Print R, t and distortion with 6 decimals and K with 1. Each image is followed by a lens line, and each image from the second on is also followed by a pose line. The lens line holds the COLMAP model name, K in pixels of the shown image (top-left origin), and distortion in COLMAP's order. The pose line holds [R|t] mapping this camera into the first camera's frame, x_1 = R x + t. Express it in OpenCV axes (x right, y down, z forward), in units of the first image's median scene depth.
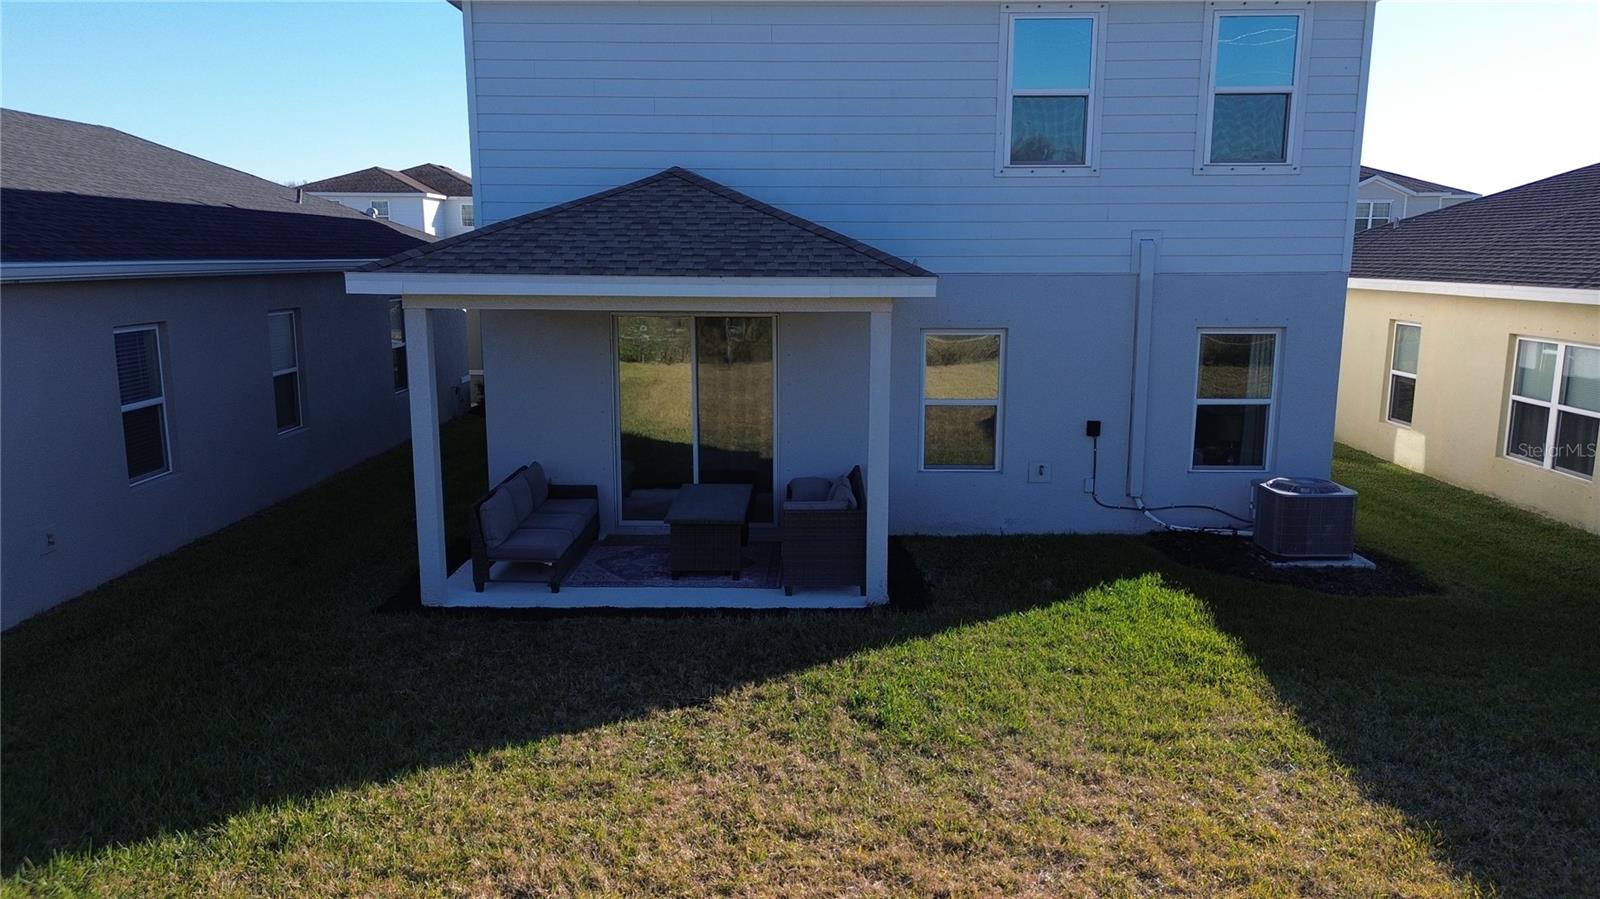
lens RADIAL K [[1137.5, 0, 793.0], [0, 1137.5, 451.6], [0, 0, 1]] dist [0.055886, -0.032600]
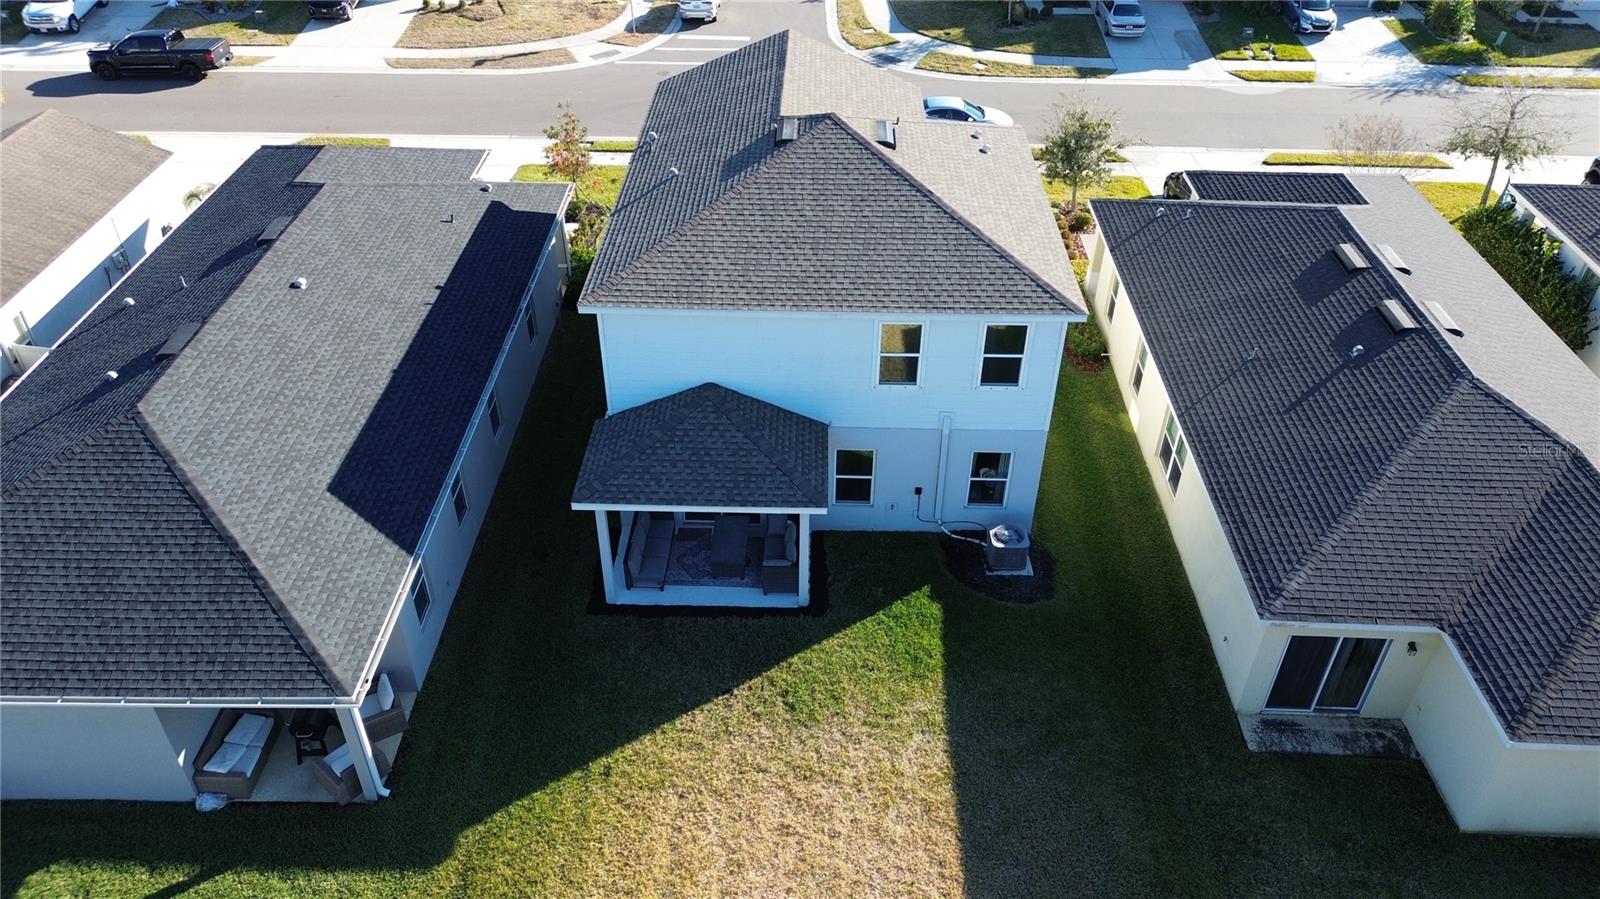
lens RADIAL K [[1137.5, 0, 789.5], [0, 1137.5, 442.7], [0, 0, 1]] dist [0.055886, -0.032600]
pose [[0.999871, 0.009590, -0.012864, 0.101816], [-0.002924, 0.897193, 0.441629, -1.654649], [0.015777, -0.441534, 0.897106, -1.293669]]
